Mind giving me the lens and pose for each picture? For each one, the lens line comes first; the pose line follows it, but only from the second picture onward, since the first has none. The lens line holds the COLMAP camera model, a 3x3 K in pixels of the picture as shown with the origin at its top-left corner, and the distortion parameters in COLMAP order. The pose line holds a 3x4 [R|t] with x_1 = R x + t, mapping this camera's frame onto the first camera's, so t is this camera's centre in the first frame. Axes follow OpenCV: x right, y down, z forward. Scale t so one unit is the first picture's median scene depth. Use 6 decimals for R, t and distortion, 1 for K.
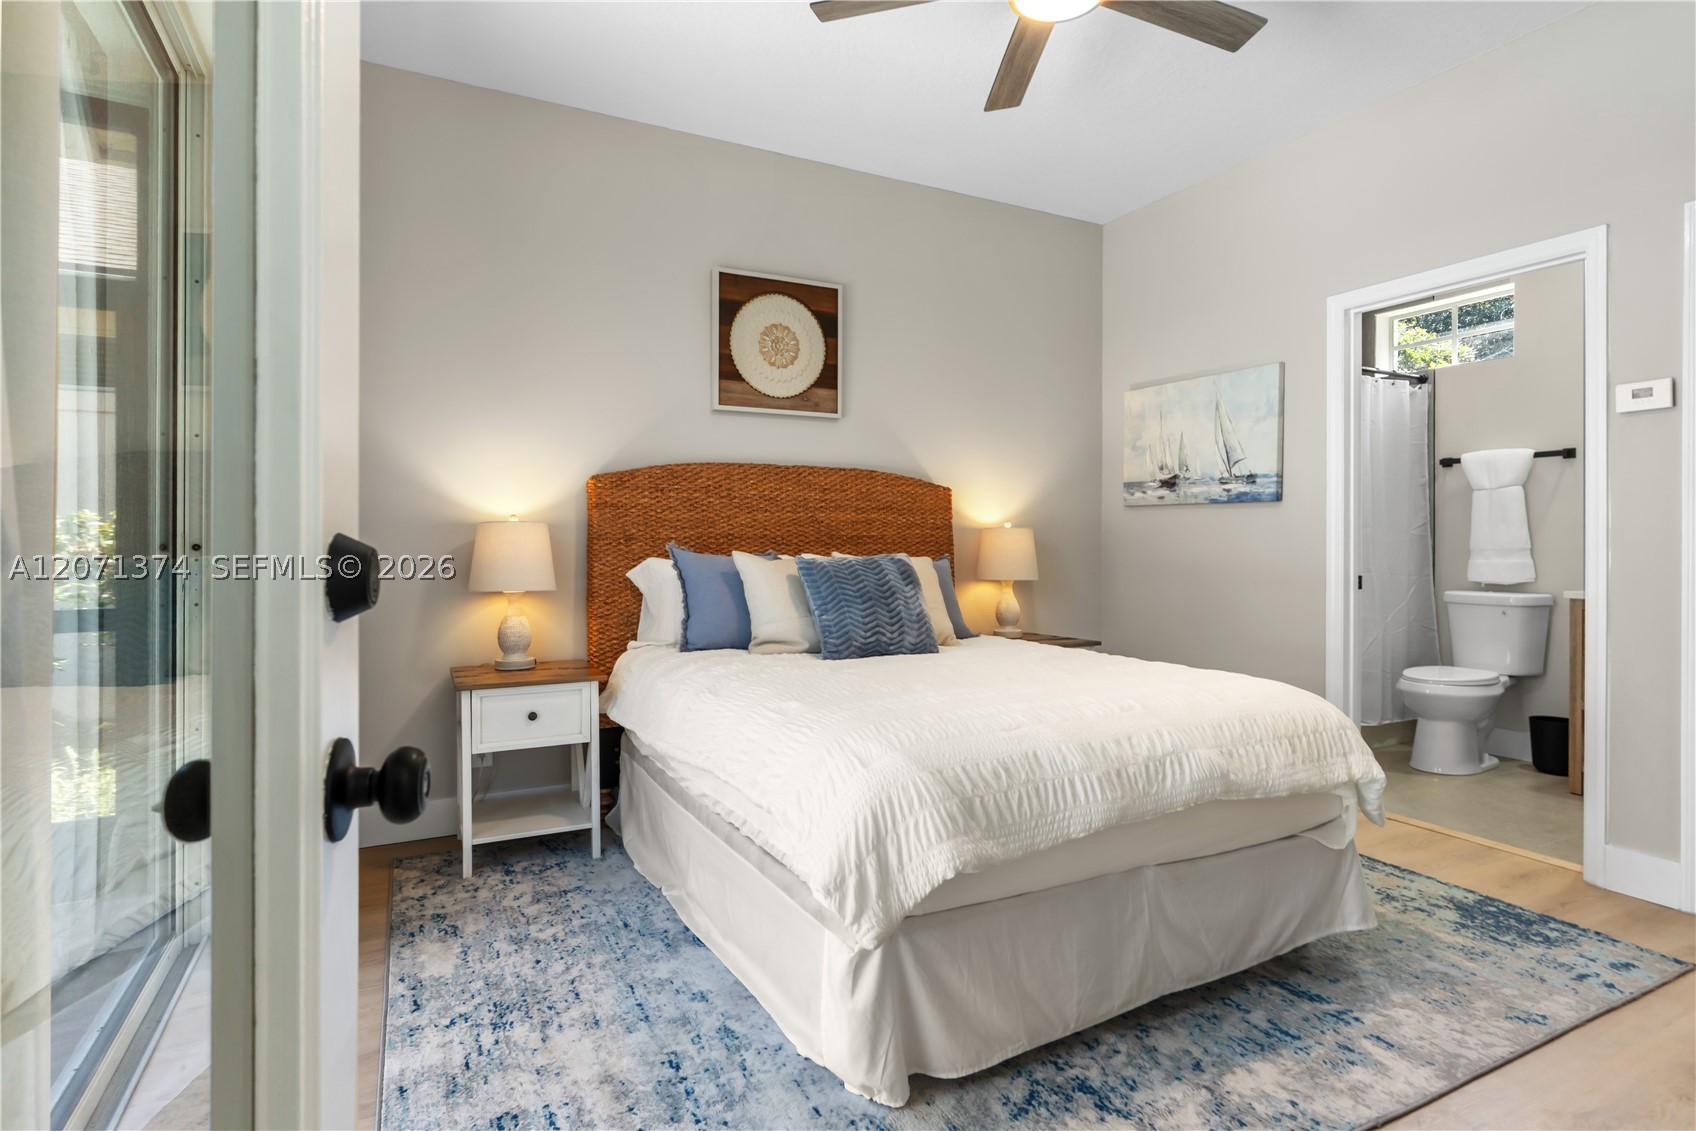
lens RADIAL K [[885.3, 0, 848.6], [0, 885.3, 559.5], [0, 0, 1]] dist [0.000335, -0.000829]
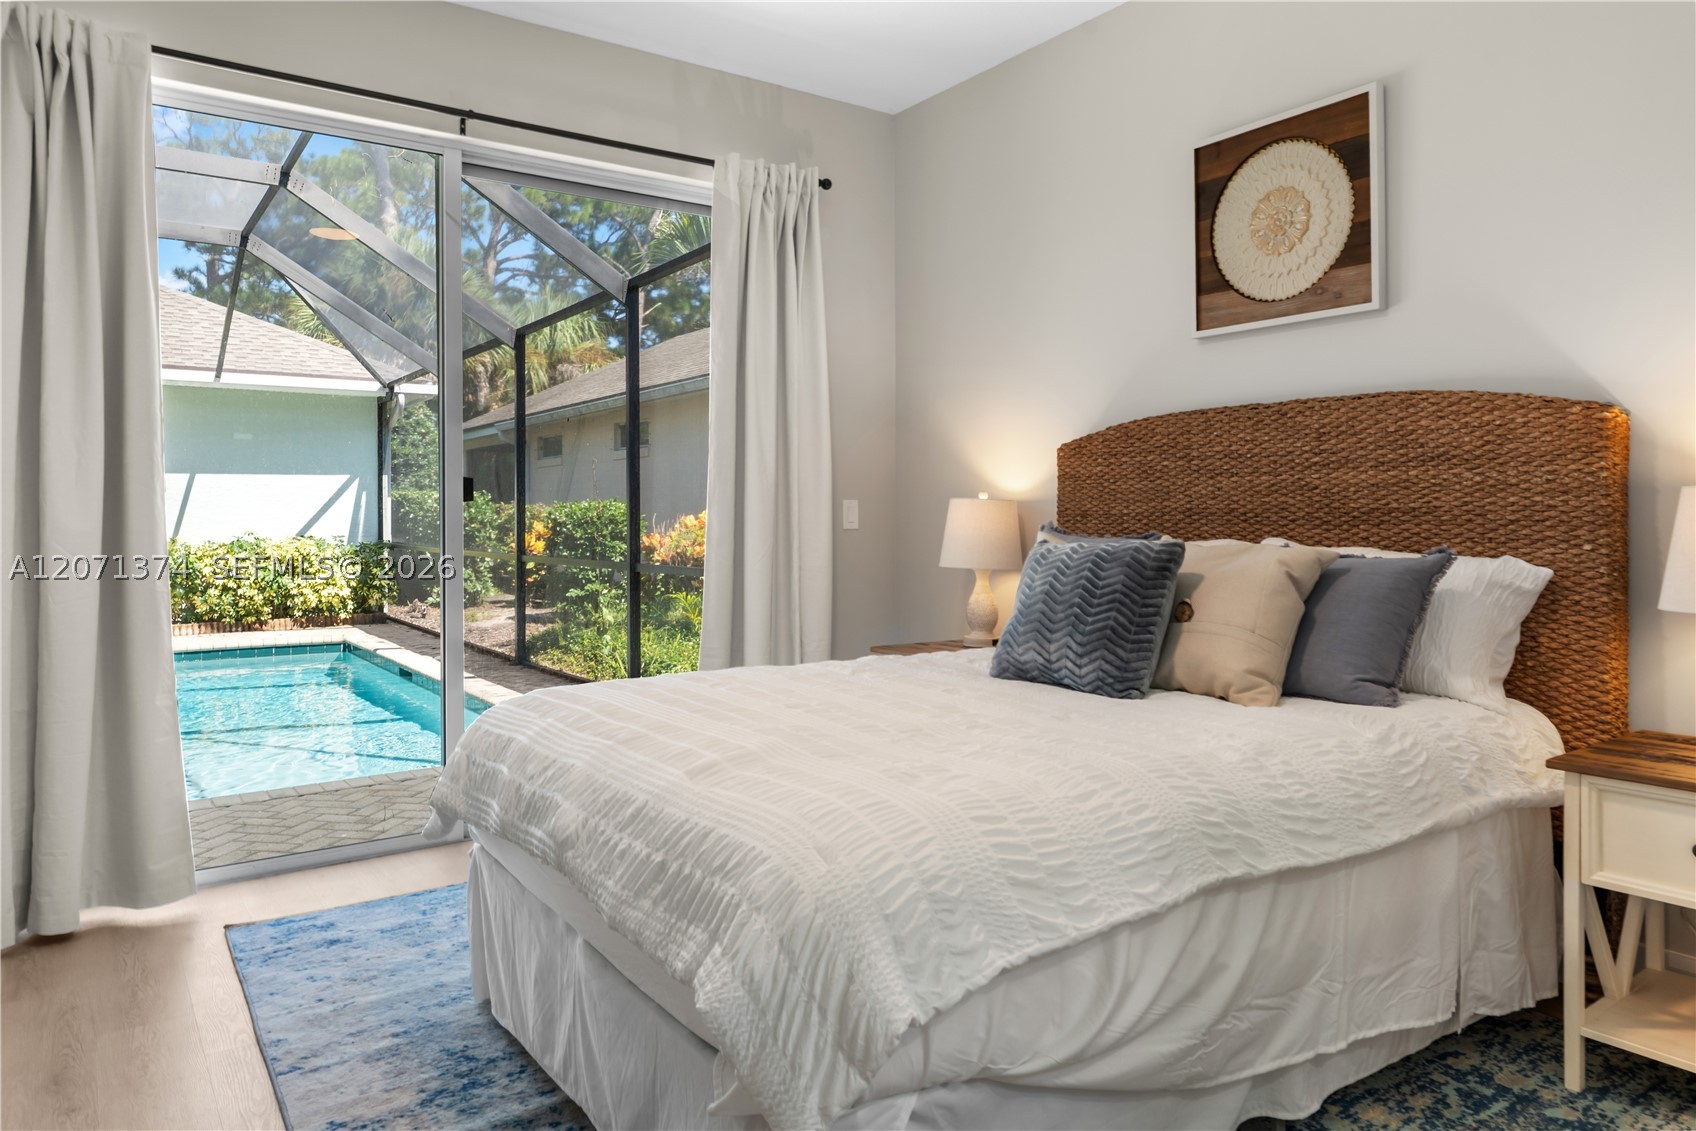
lens RADIAL K [[1133.4, 0, 845.2], [0, 1133.4, 519.7], [0, 0, 1]] dist [0.001767, -0.000004]
pose [[0.108764, 0.007613, -0.994039, 2.210121], [-0.011608, 0.999912, 0.006388, -0.064340], [0.994000, 0.010844, 0.108842, 1.792795]]
